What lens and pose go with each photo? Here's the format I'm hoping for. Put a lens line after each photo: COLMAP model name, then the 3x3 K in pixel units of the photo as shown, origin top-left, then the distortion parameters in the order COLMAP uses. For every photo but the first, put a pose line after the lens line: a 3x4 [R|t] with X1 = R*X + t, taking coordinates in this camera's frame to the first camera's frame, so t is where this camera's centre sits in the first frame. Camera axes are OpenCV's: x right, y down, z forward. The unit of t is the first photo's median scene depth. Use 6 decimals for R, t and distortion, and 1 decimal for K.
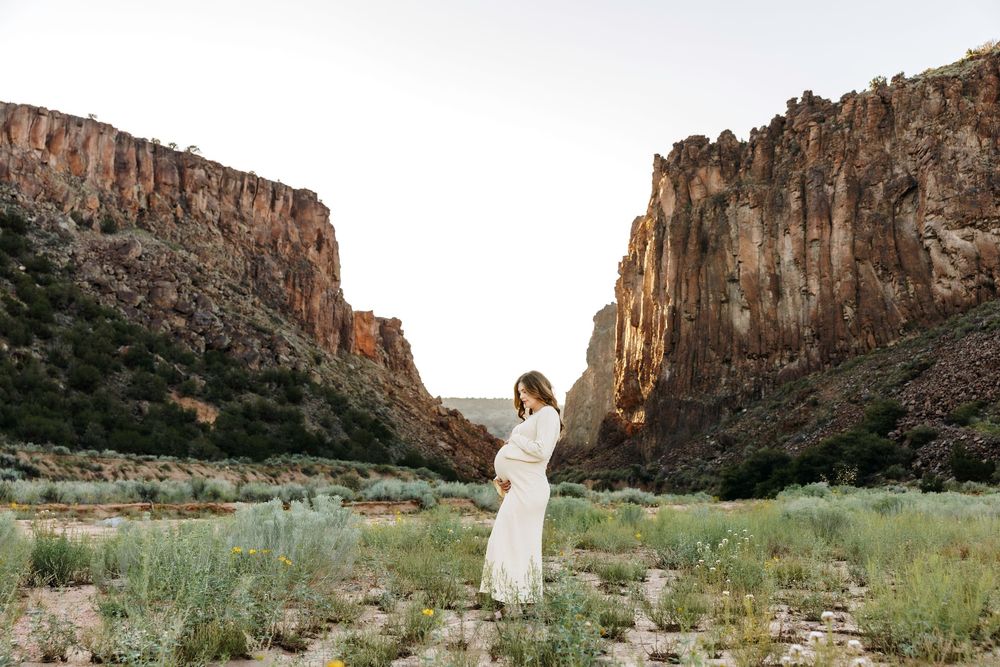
lens RADIAL K [[1212.1, 0, 503.0], [0, 1212.1, 336.4], [0, 0, 1]] dist [0.037251, 0.000000]
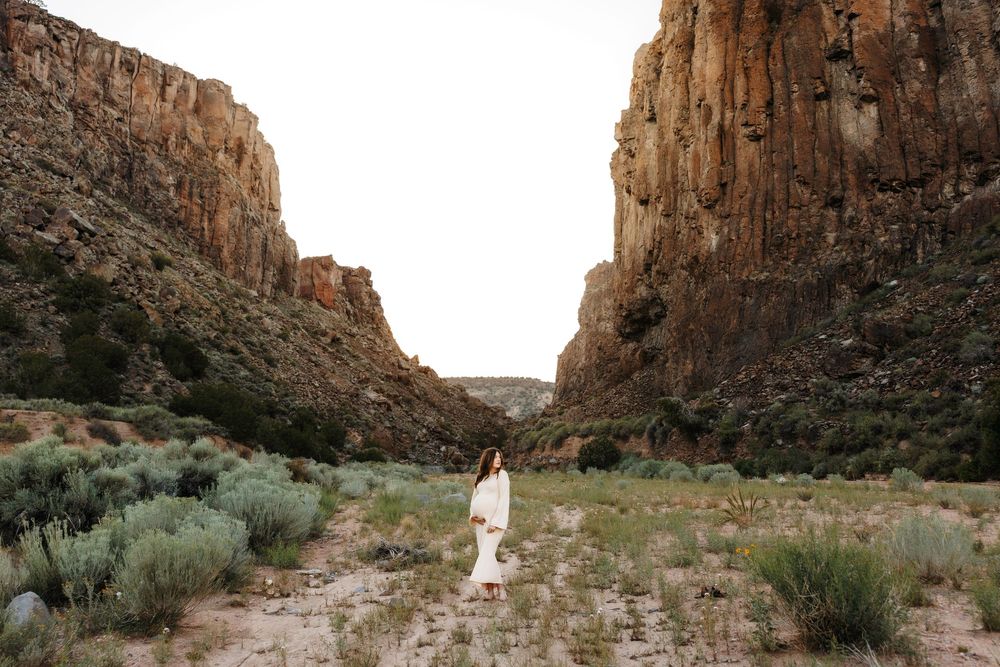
lens RADIAL K [[958.9, 0, 510.4], [0, 958.9, 314.7], [0, 0, 1]] dist [0.028973, 0.000000]
pose [[0.999830, -0.017646, -0.005380, 0.046731], [0.017524, 0.999606, -0.021947, 0.074137], [0.005765, 0.021849, 0.999745, 0.580094]]
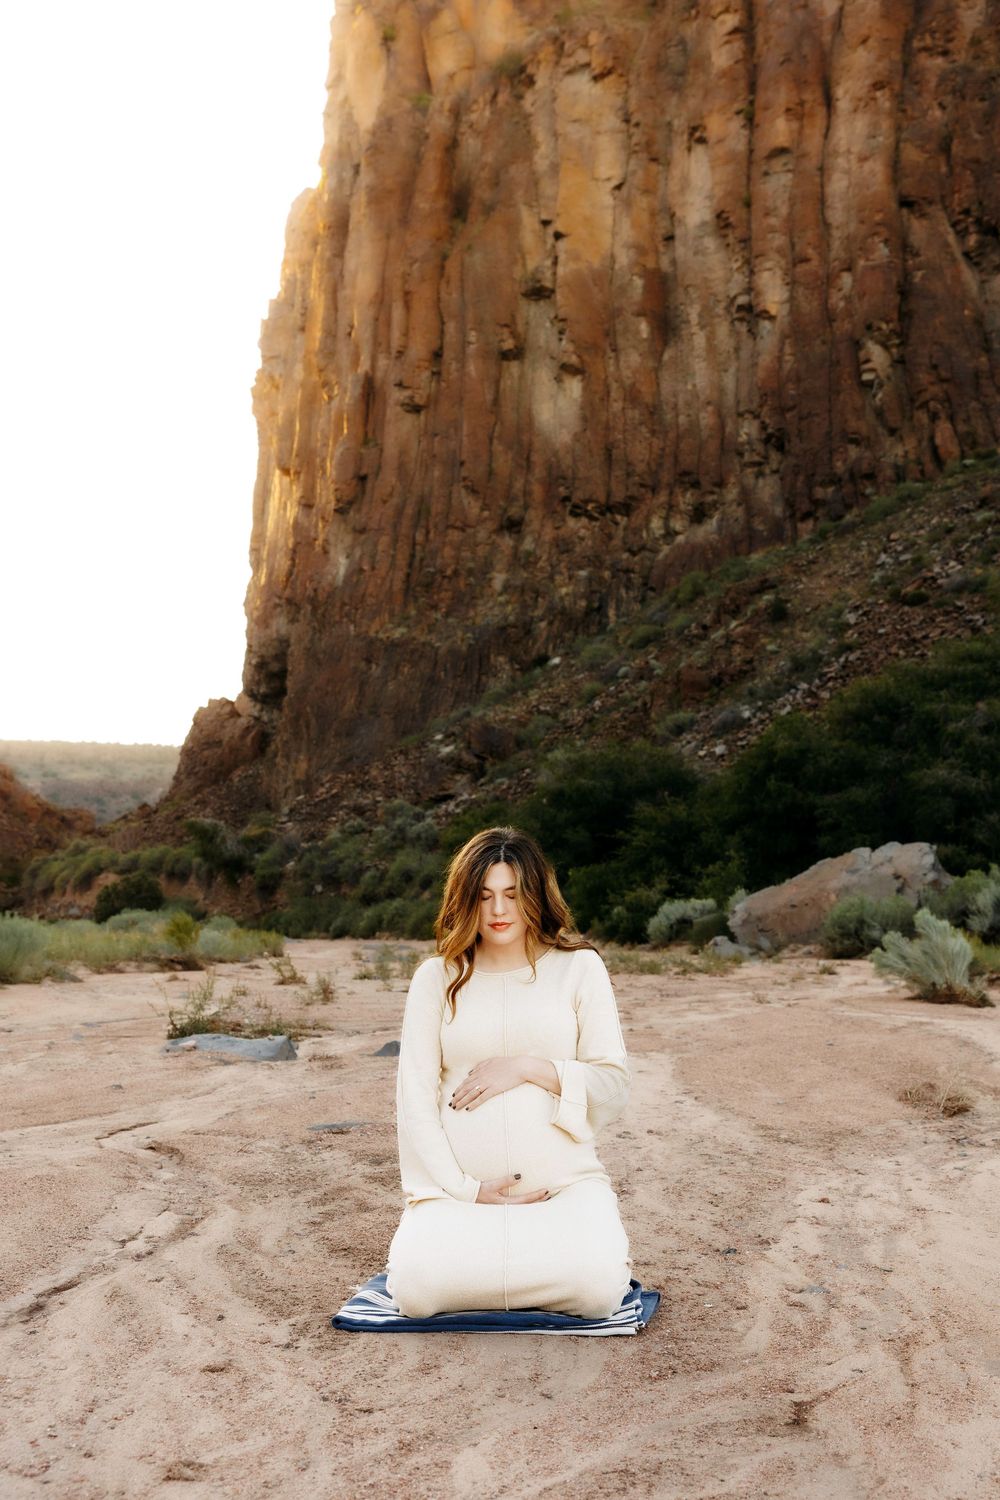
lens RADIAL K [[2007.7, 0, 612.9], [0, 2007.7, 759.7], [0, 0, 1]] dist [0.006773, 0.000000]
pose [[0.978174, 0.021728, 0.206646, 0.096722], [-0.031931, 0.998423, 0.046168, 0.058079], [-0.205317, -0.051759, 0.977326, 0.438150]]
